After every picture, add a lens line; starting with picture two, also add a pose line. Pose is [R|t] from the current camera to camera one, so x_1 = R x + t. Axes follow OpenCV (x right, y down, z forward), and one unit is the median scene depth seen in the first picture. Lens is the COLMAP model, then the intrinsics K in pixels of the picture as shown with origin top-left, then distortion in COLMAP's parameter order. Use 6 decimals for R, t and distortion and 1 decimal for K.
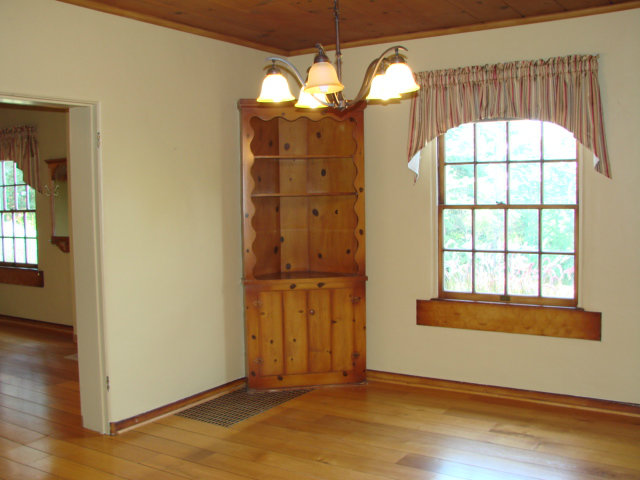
lens RADIAL K [[690.8, 0, 320.0], [0, 690.8, 240.0], [0, 0, 1]] dist [-0.138365, 0.039299]
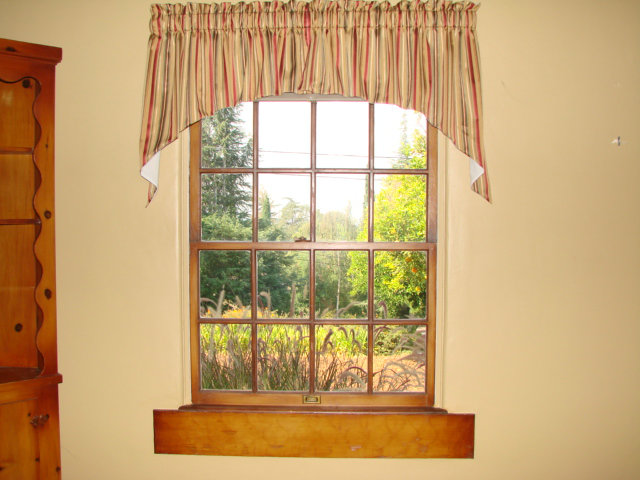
lens RADIAL K [[690.8, 0, 320.0], [0, 690.8, 240.0], [0, 0, 1]] dist [-0.138365, 0.039299]
pose [[0.854884, -0.003264, 0.518809, -0.033961], [0.018528, 0.999534, -0.024242, -0.039656], [-0.518488, 0.030337, 0.854546, 0.484022]]
